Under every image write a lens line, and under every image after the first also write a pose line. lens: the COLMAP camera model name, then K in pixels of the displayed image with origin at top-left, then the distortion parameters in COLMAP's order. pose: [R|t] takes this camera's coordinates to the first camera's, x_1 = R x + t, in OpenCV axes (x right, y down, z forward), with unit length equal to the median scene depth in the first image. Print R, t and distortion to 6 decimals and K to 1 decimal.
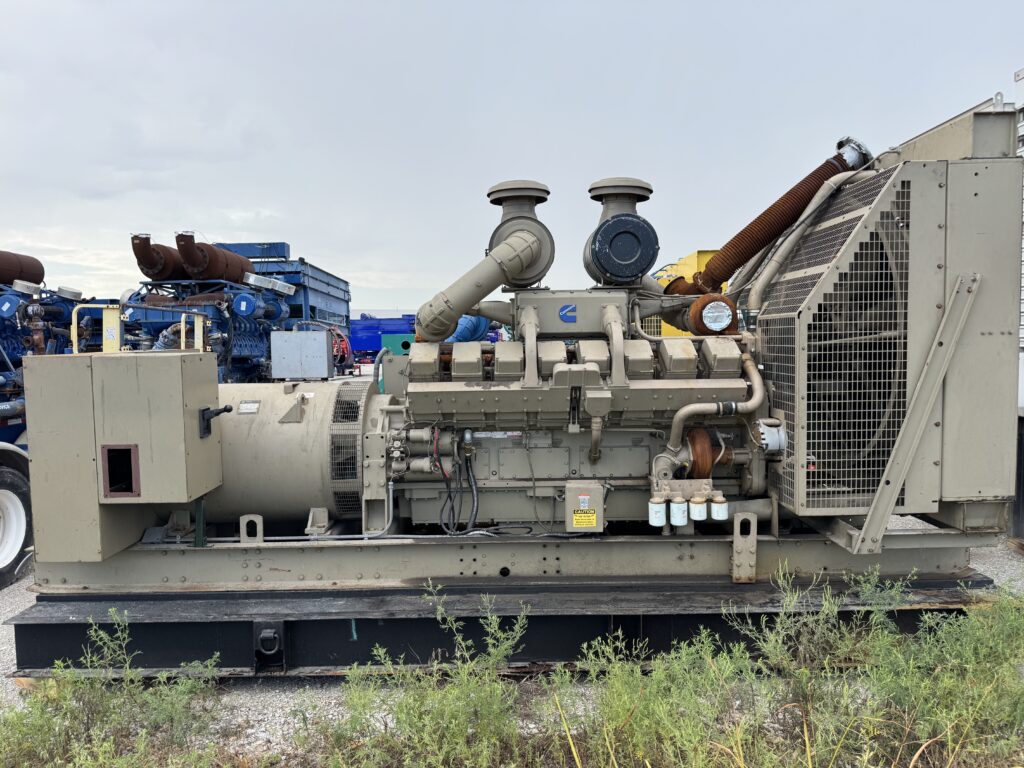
lens RADIAL K [[713.3, 0, 512.0], [0, 713.3, 384.0], [0, 0, 1]] dist [0.128214, -0.188016]
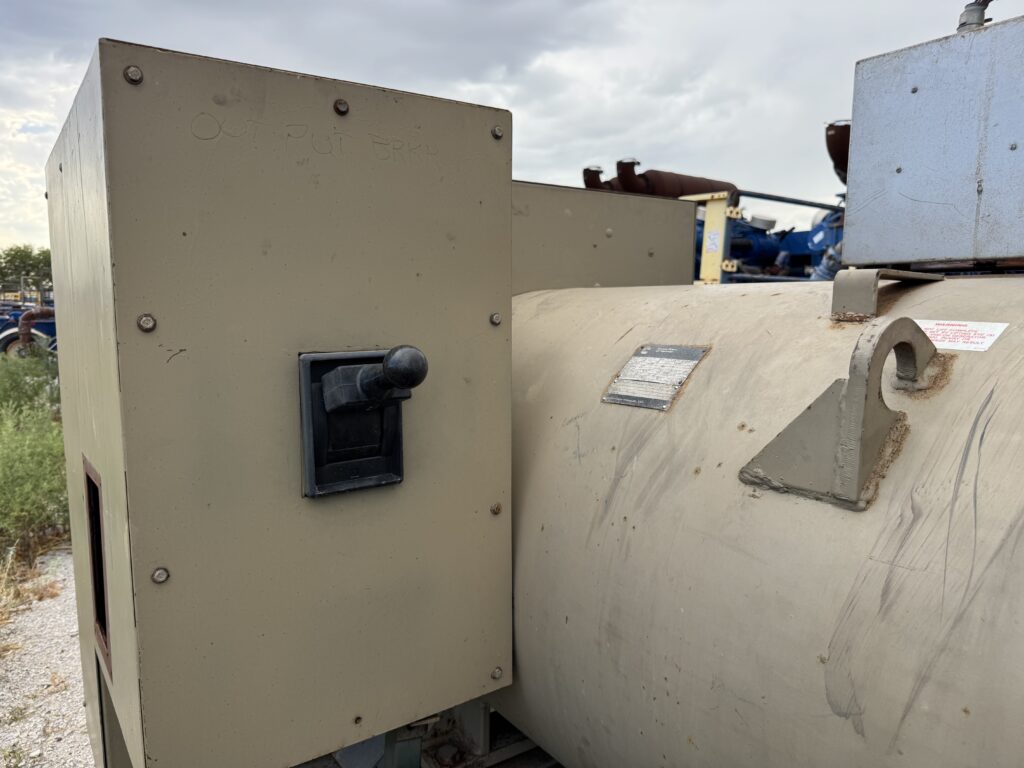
lens RADIAL K [[713.3, 0, 512.0], [0, 713.3, 384.0], [0, 0, 1]] dist [0.128214, -0.188016]
pose [[0.570314, 0.106308, -0.814518, -0.219934], [-0.059960, 0.994333, 0.087794, 0.019114], [0.819235, -0.001232, 0.573456, 0.880023]]
